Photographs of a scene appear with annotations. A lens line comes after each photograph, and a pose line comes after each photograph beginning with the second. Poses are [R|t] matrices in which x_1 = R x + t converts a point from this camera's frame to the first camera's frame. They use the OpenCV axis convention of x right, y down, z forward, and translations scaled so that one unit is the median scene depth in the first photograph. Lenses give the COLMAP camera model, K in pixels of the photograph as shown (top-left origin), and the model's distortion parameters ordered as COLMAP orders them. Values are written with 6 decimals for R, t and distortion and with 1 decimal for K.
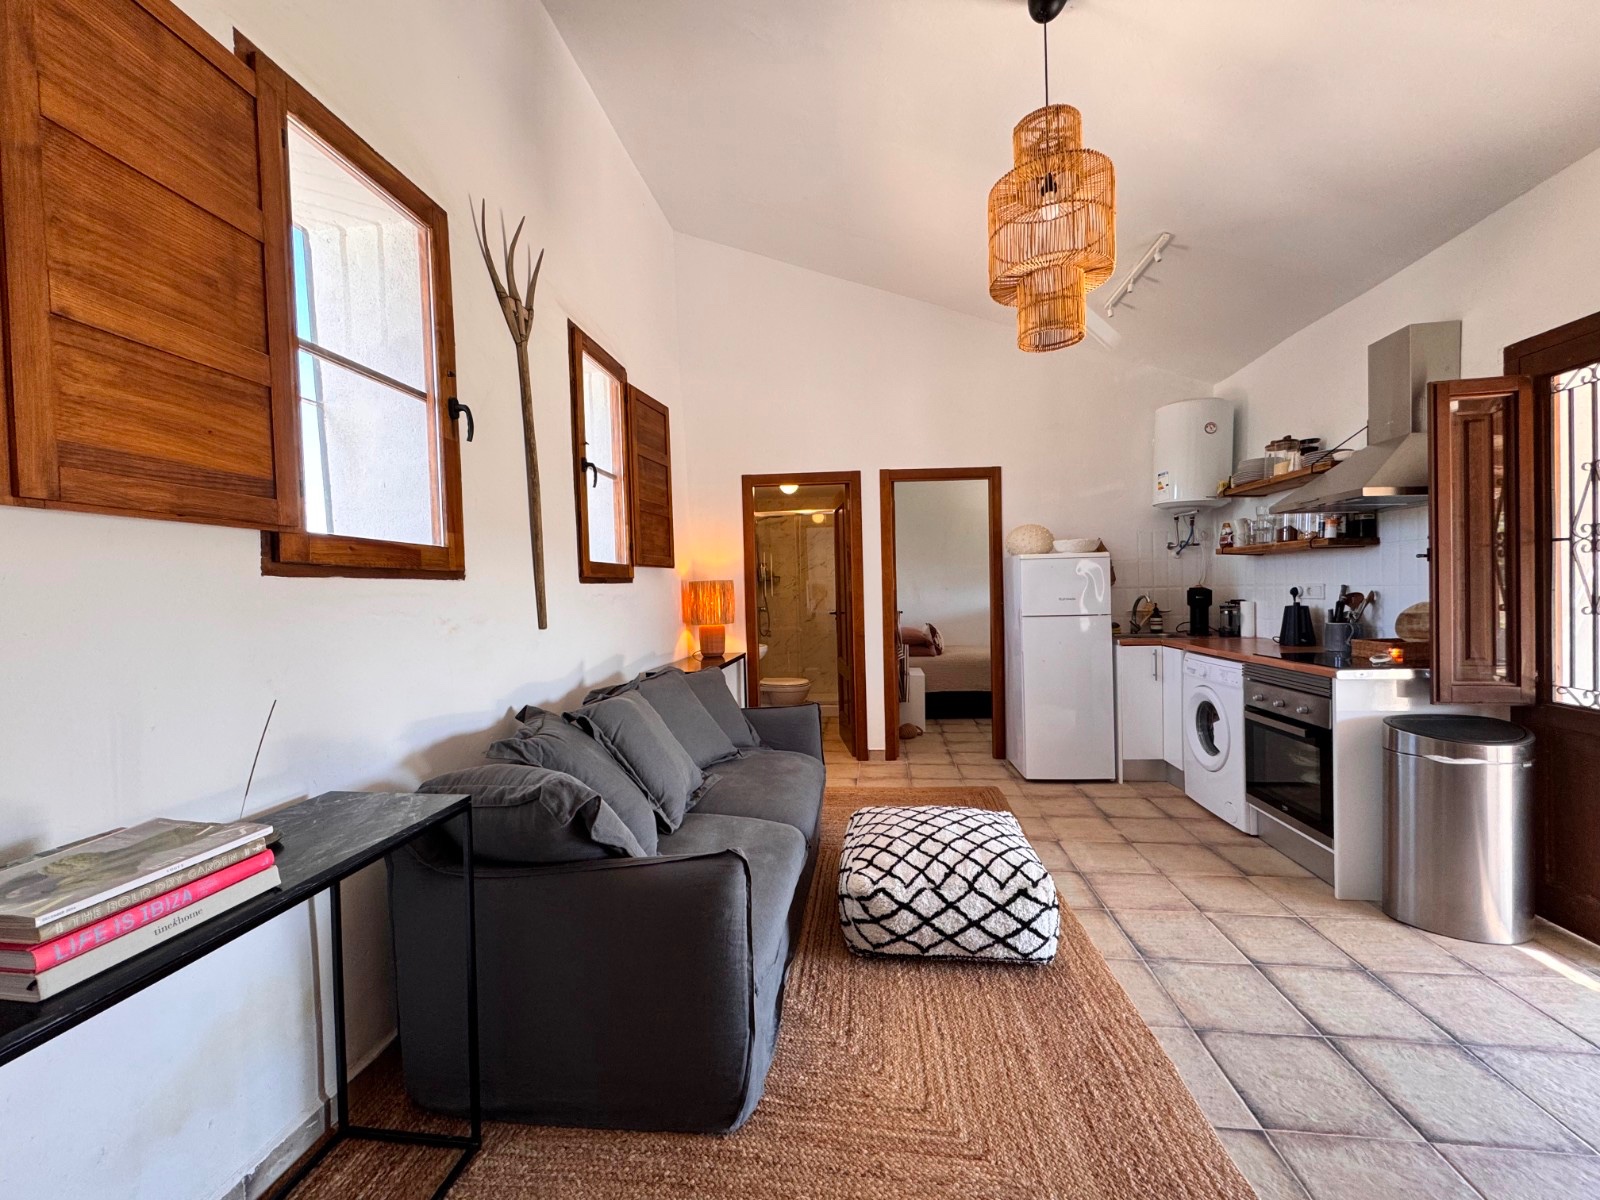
lens RADIAL K [[639.9, 0, 800.0], [0, 639.9, 600.0], [0, 0, 1]] dist [0.000256, -0.000109]
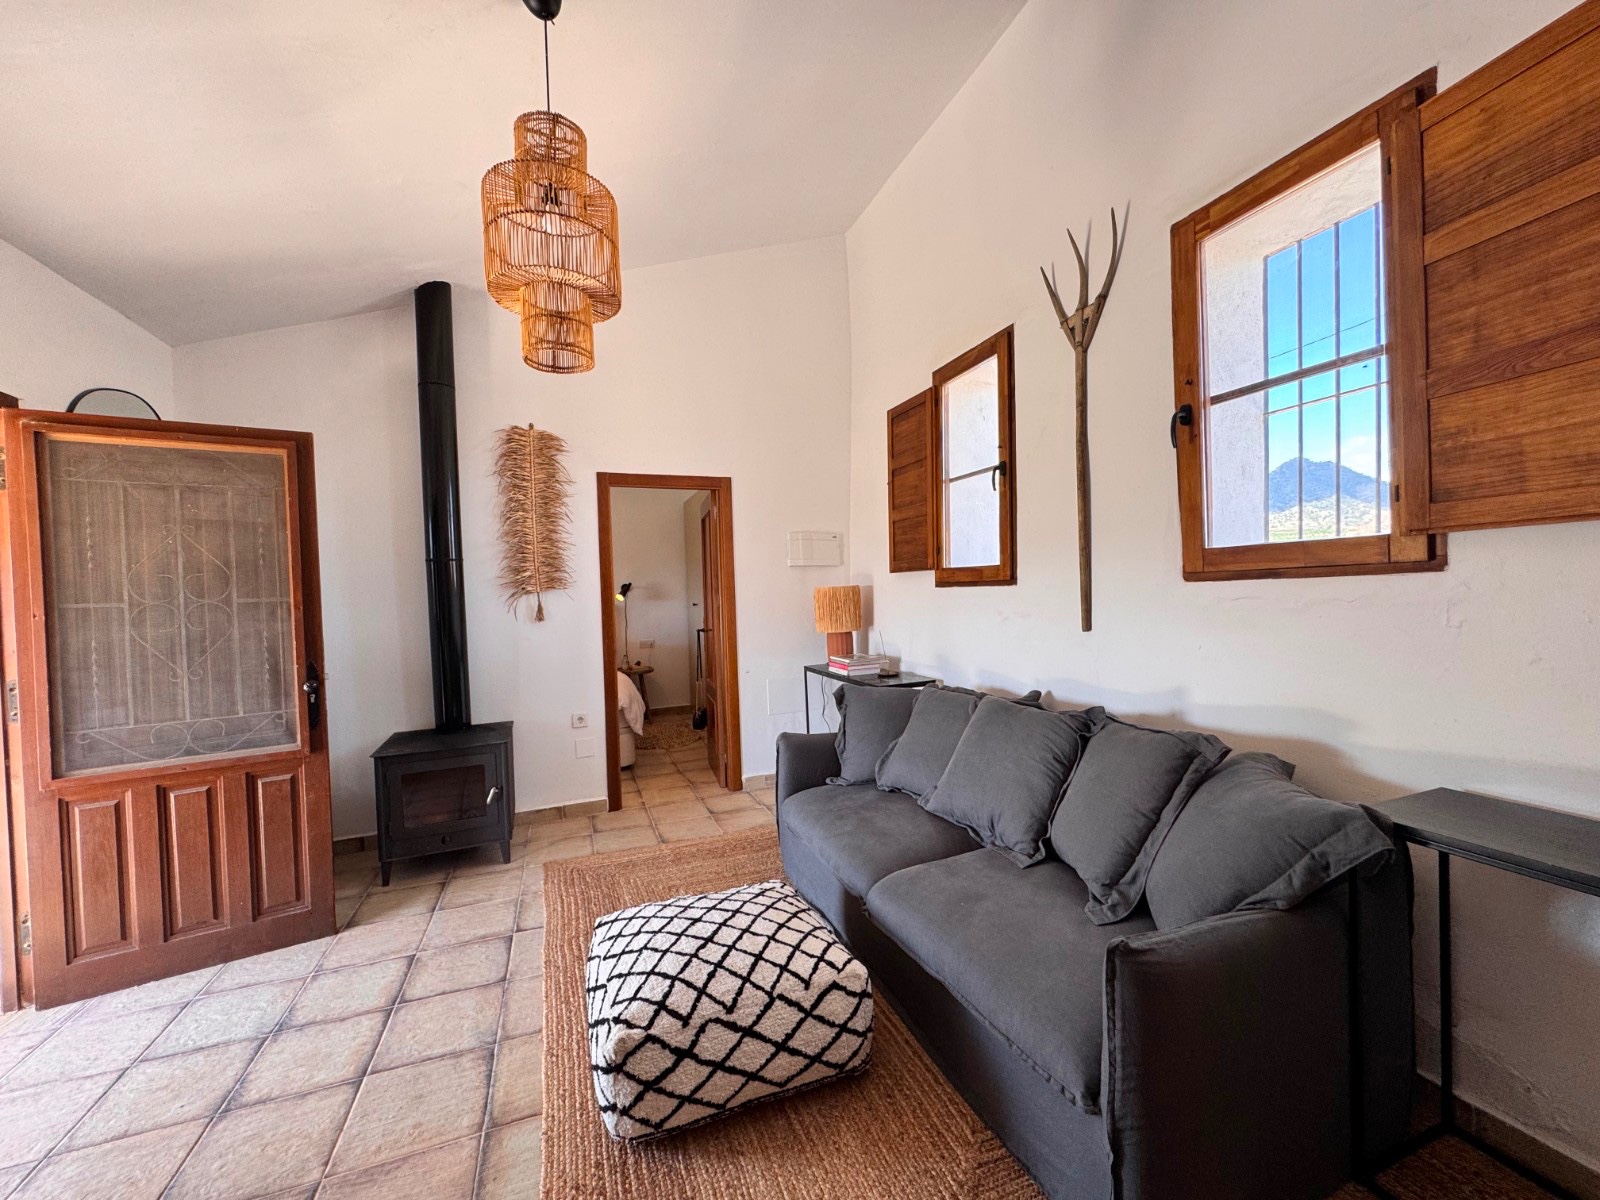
lens RADIAL K [[639.9, 0, 800.0], [0, 639.9, 600.0], [0, 0, 1]] dist [0.000256, -0.000109]
pose [[-0.886508, 0.063561, -0.458327, 0.570438], [0.051131, 0.997911, 0.039493, -0.083908], [0.459880, 0.011576, -0.887906, 2.139879]]
